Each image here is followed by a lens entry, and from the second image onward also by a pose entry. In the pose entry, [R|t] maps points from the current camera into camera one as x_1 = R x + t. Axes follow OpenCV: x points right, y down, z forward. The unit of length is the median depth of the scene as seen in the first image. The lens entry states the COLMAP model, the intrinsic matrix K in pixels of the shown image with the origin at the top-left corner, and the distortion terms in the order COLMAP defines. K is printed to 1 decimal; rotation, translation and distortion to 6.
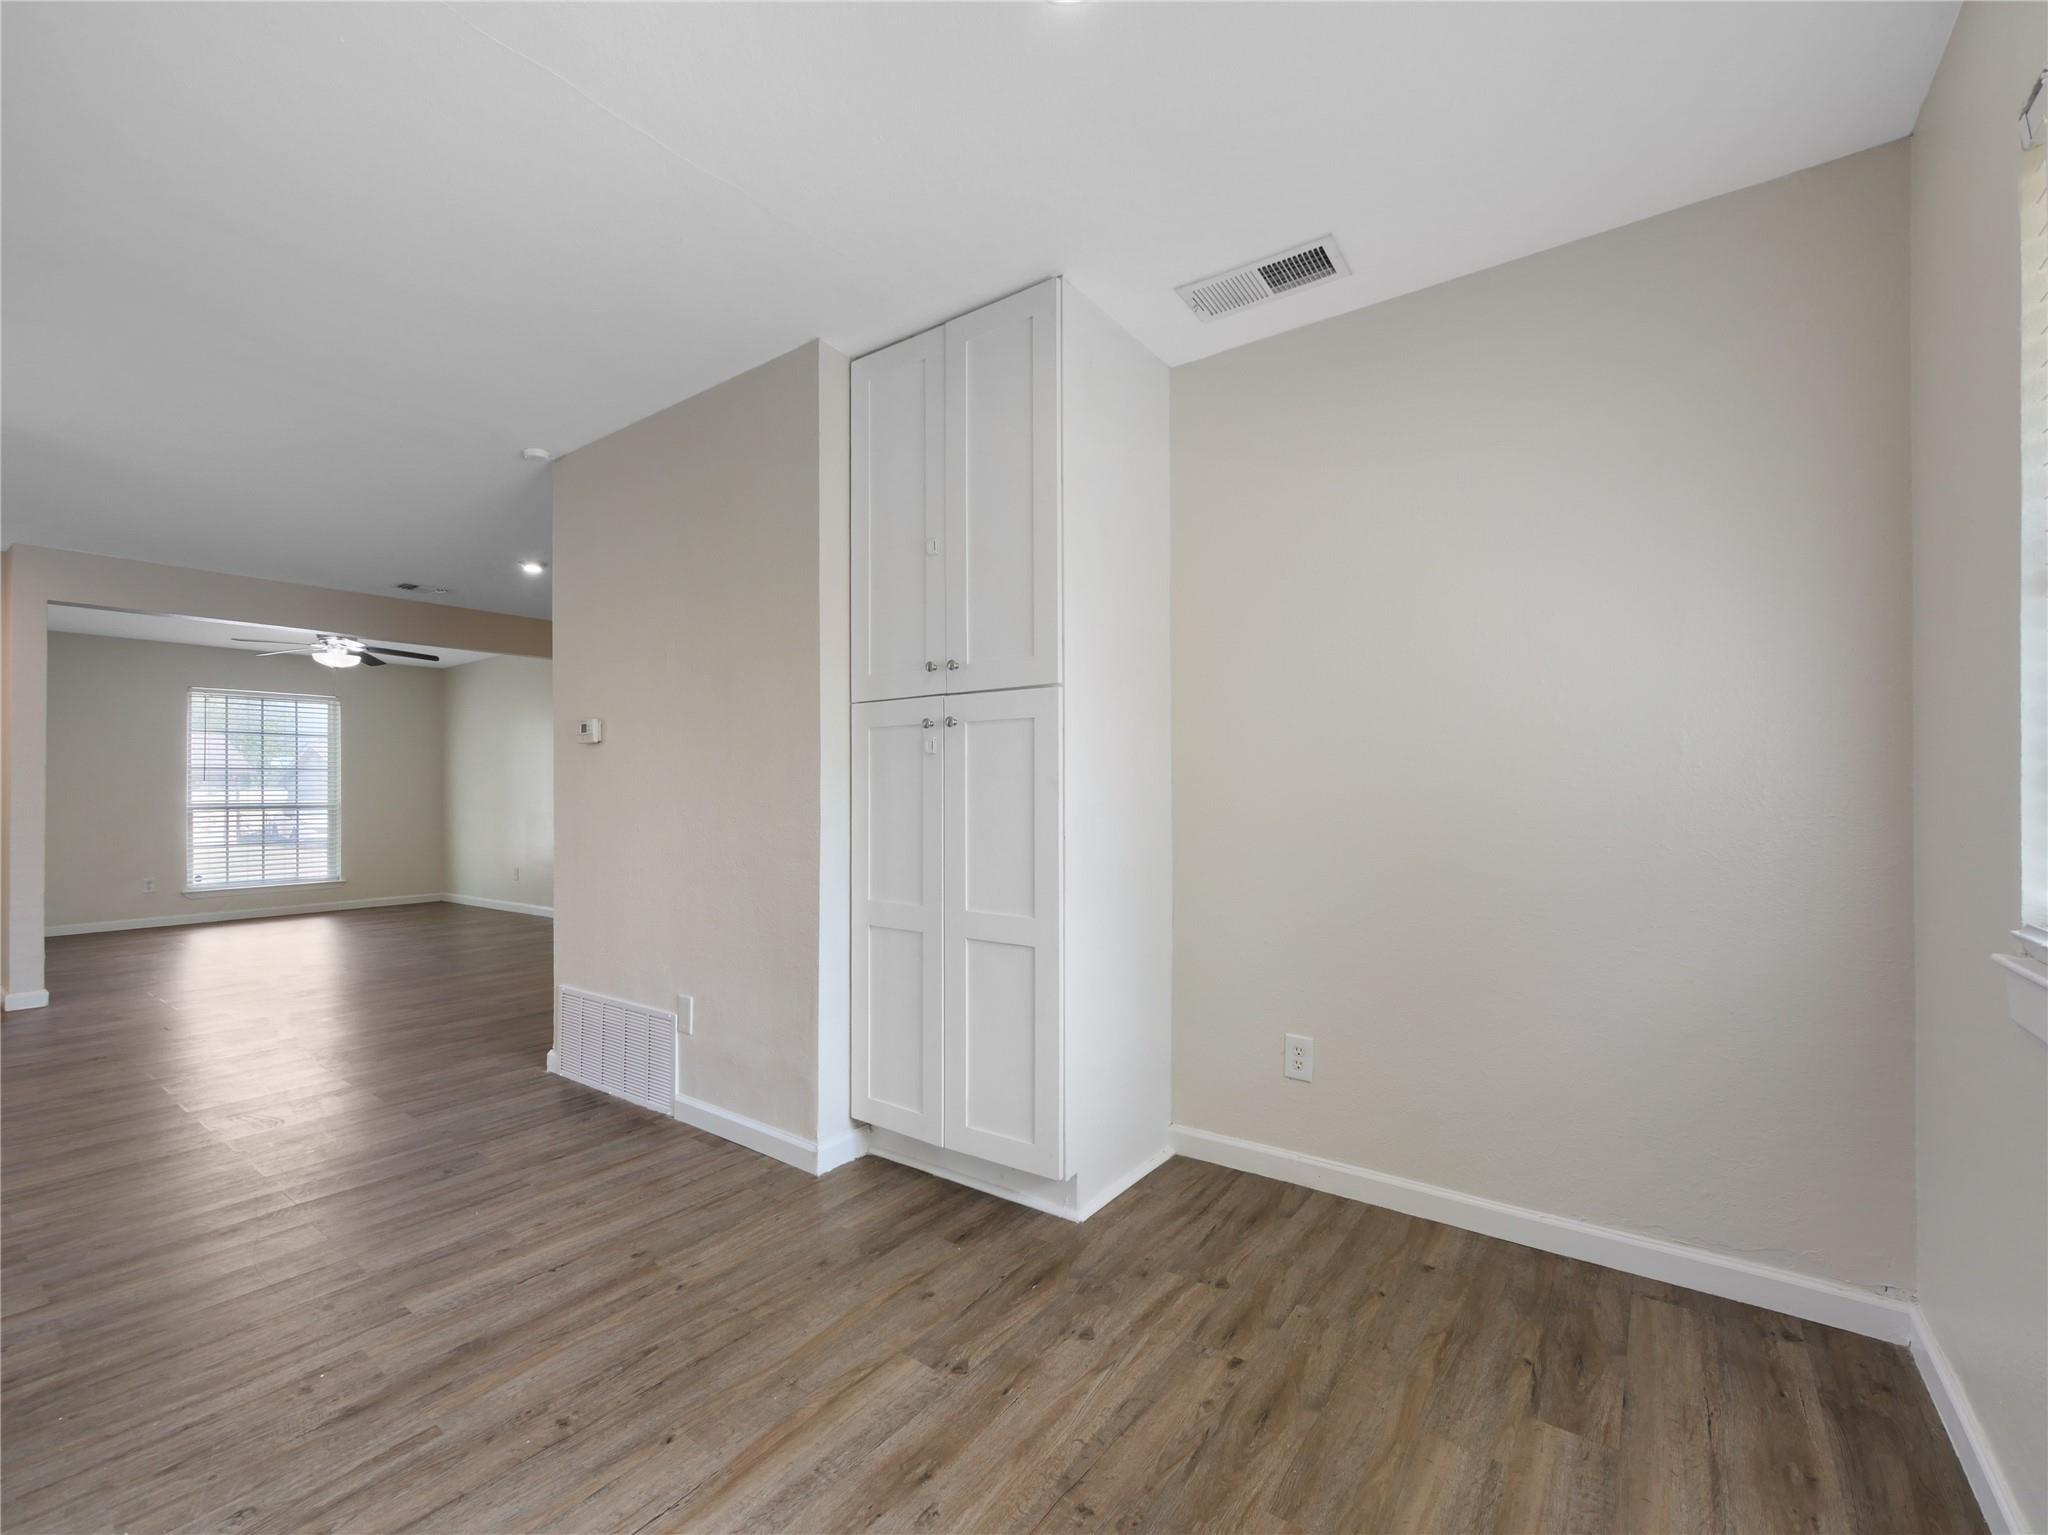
lens RADIAL K [[881.8, 0, 1031.5], [0, 881.8, 768.4], [0, 0, 1]] dist [-0.003003, -0.000319]
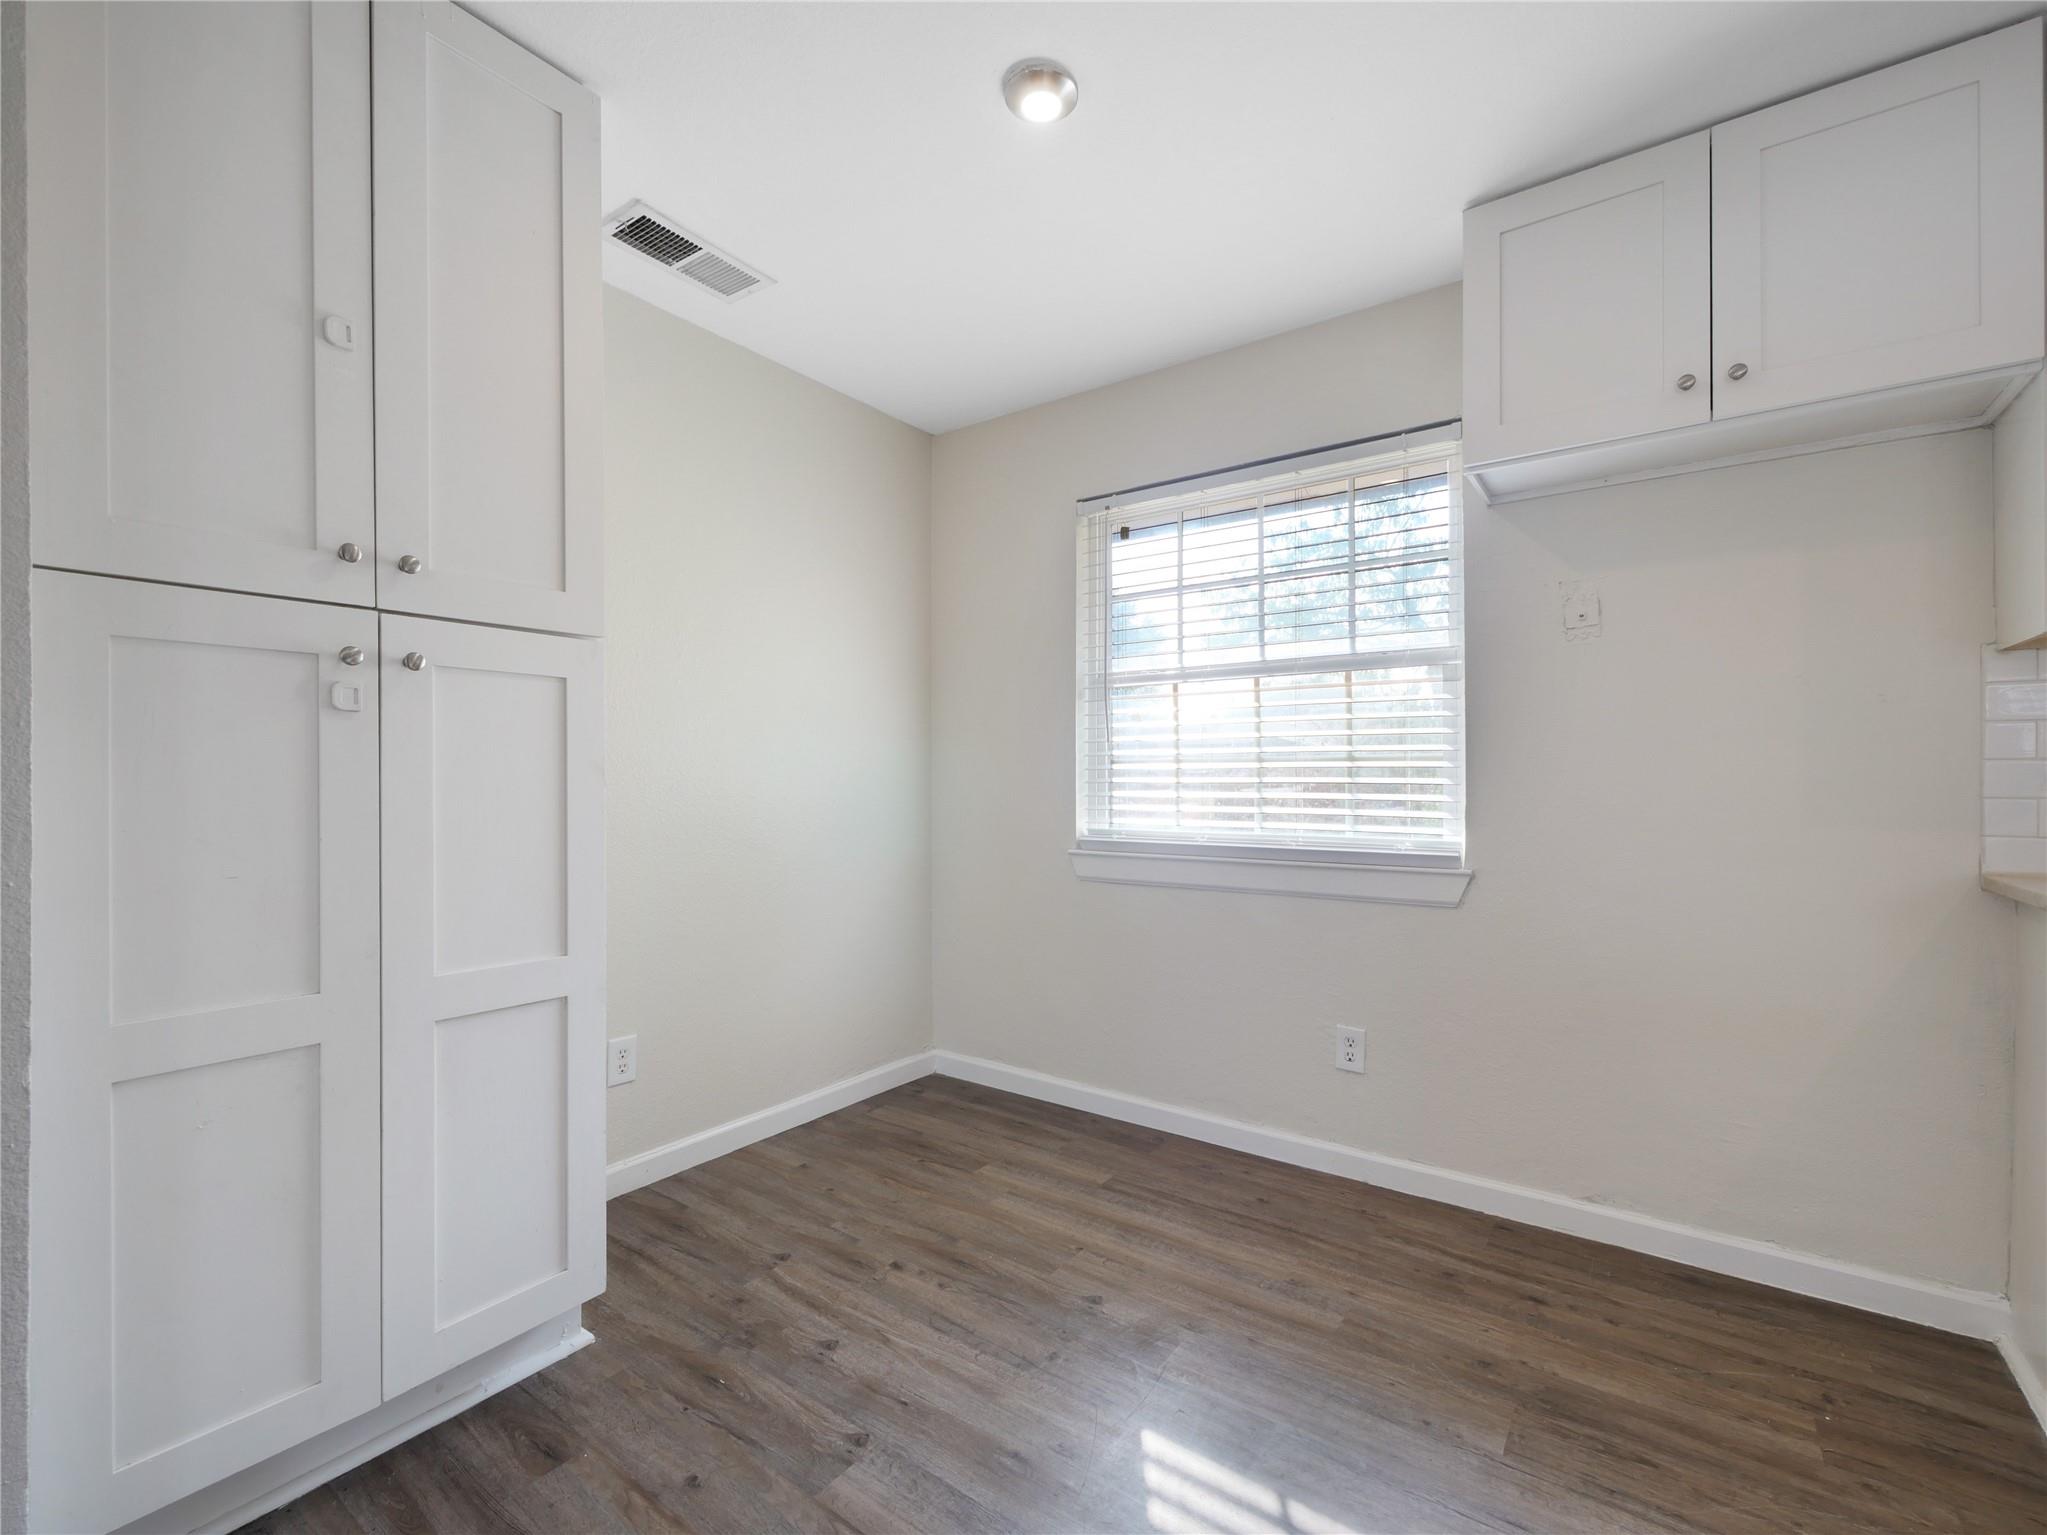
lens RADIAL K [[881.4, 0, 1031.0], [0, 881.4, 768.4], [0, 0, 1]] dist [-0.003003, -0.000319]
pose [[0.000360, 0.012381, 0.999923, -0.860908], [-0.026806, 0.999564, -0.012367, 0.017687], [-0.999641, -0.026800, 0.000692, 0.754674]]
